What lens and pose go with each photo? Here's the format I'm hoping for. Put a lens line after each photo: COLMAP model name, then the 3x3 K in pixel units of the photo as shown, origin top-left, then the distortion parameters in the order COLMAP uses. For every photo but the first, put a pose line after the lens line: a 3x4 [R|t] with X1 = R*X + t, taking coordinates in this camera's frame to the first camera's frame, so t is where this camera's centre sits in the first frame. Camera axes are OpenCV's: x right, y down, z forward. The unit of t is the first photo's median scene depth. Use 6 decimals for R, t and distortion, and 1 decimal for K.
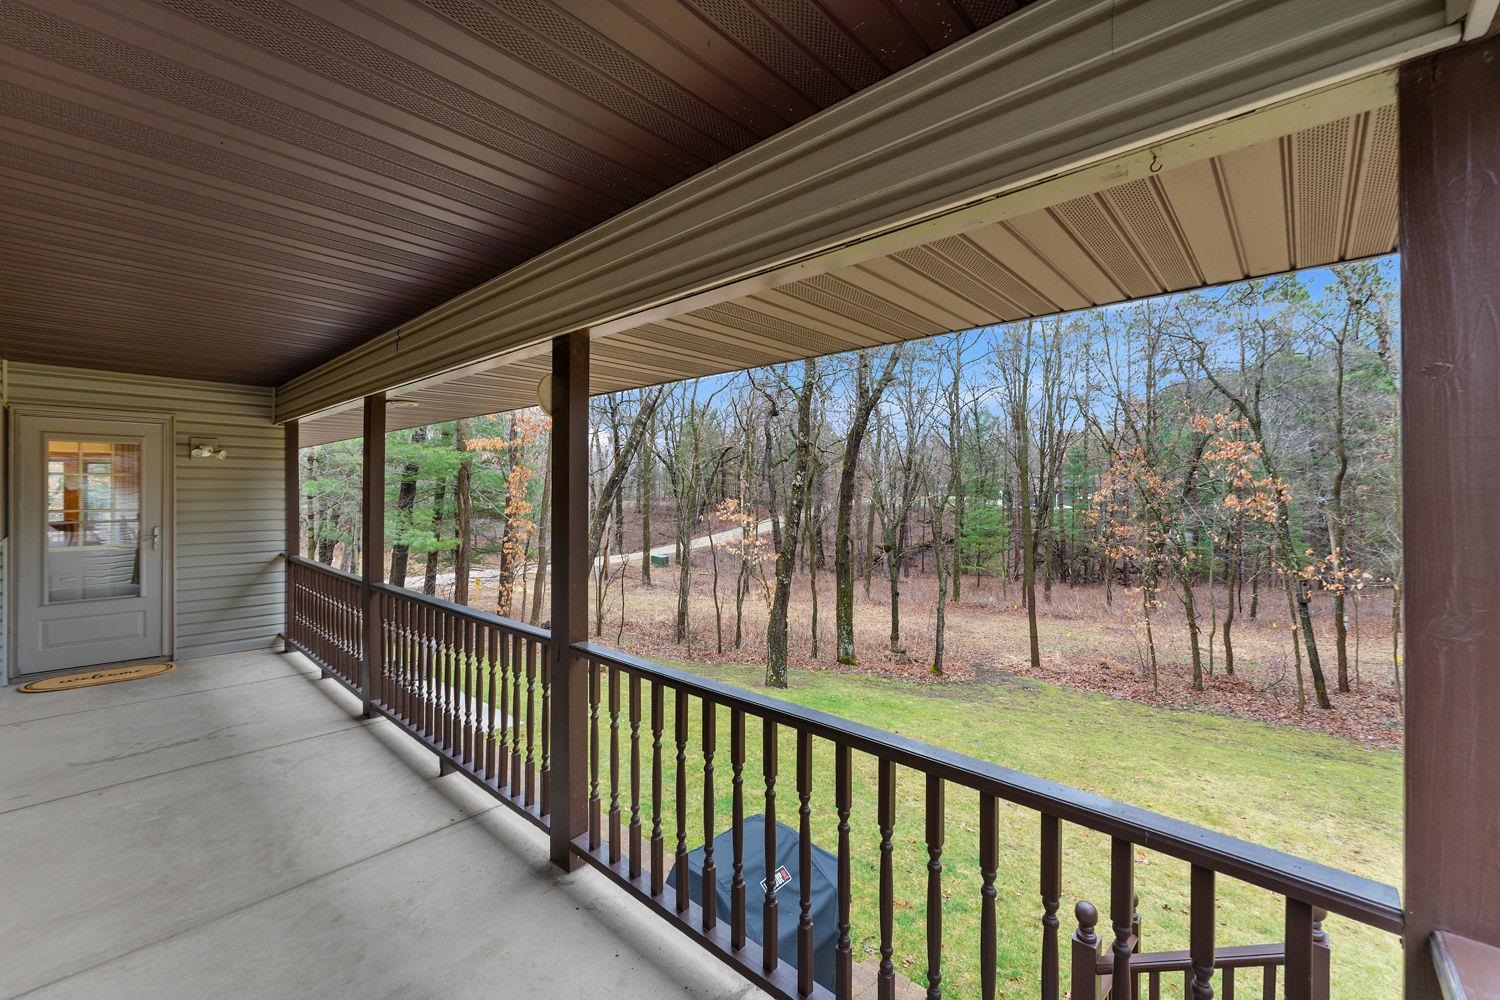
lens RADIAL K [[608.2, 0, 735.9], [0, 608.2, 504.6], [0, 0, 1]] dist [-0.001231, -0.000261]
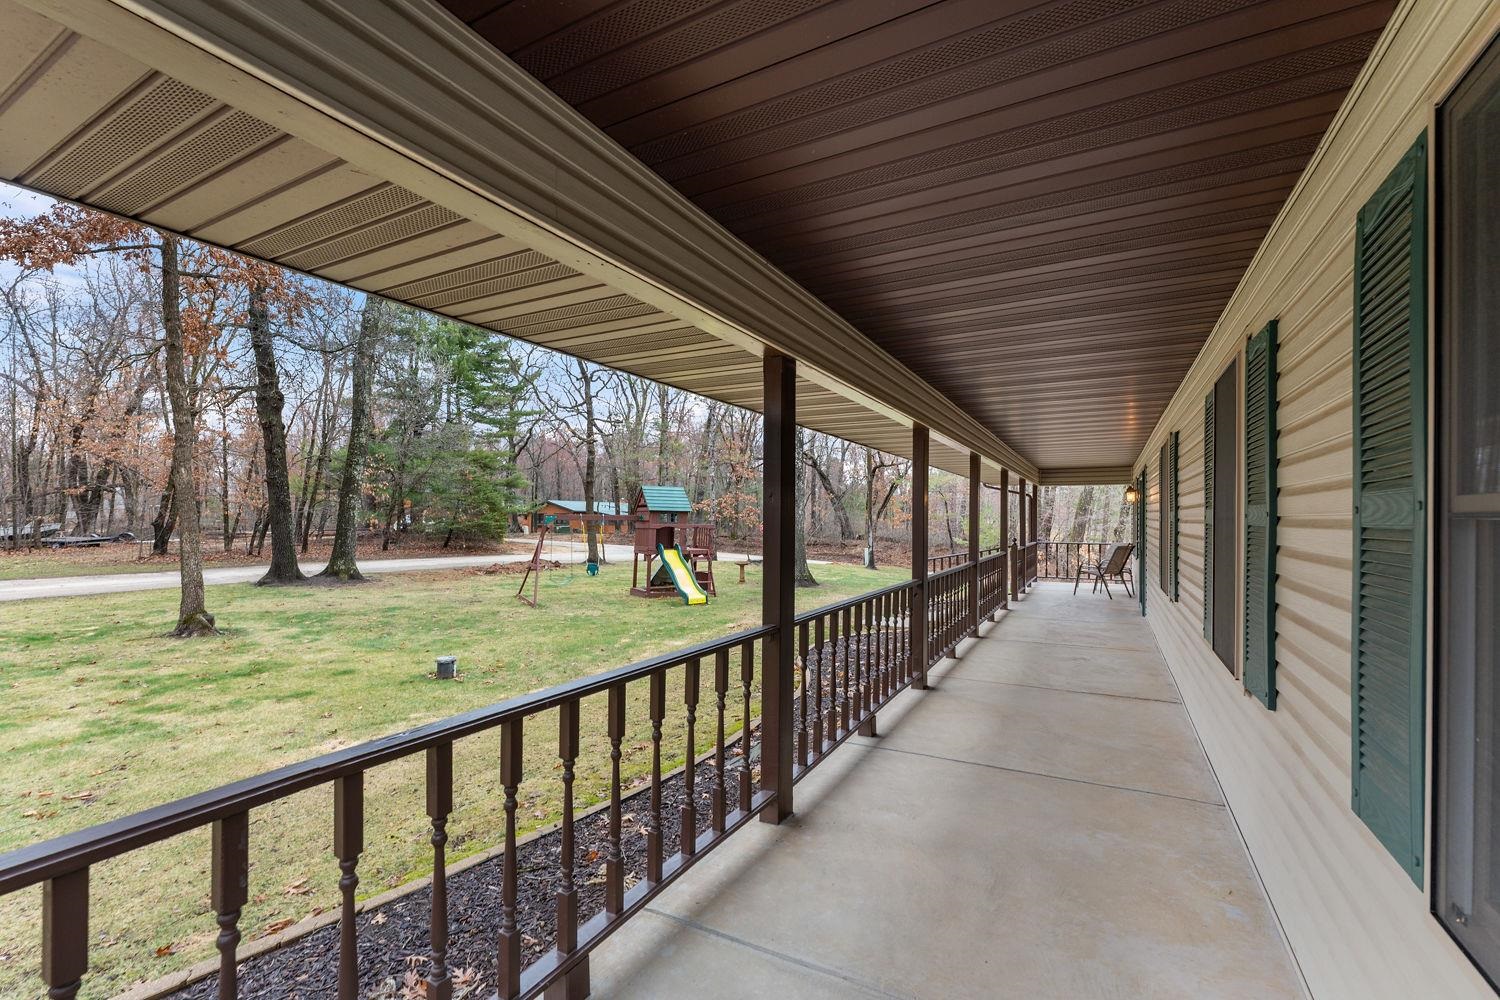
lens RADIAL K [[608.2, 0, 735.9], [0, 608.2, 504.6], [0, 0, 1]] dist [-0.001231, -0.000261]
pose [[-0.218399, -0.029417, 0.975416, -1.068732], [-0.054954, 0.998330, 0.017804, -0.012842], [-0.974311, -0.049714, -0.219651, 1.034680]]
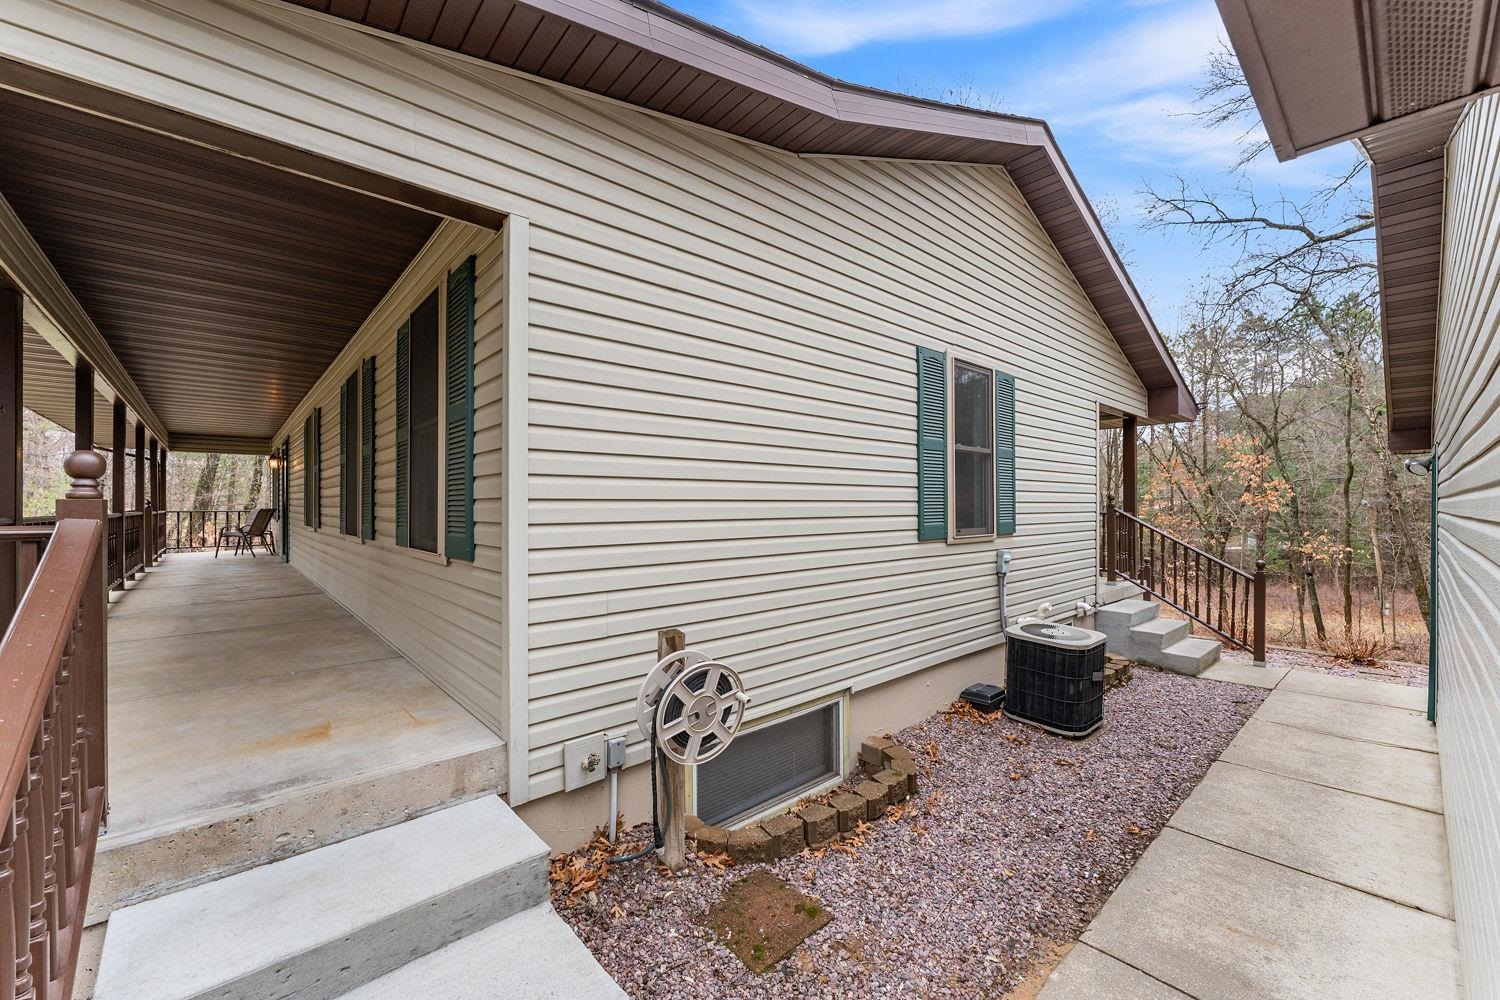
lens RADIAL K [[608.2, 0, 735.9], [0, 608.2, 504.6], [0, 0, 1]] dist [-0.001231, -0.000261]
pose [[-0.993915, -0.038318, 0.103272, -1.346233], [-0.041174, 0.998822, -0.025665, 0.059704], [-0.102167, -0.029761, -0.994322, 1.387596]]
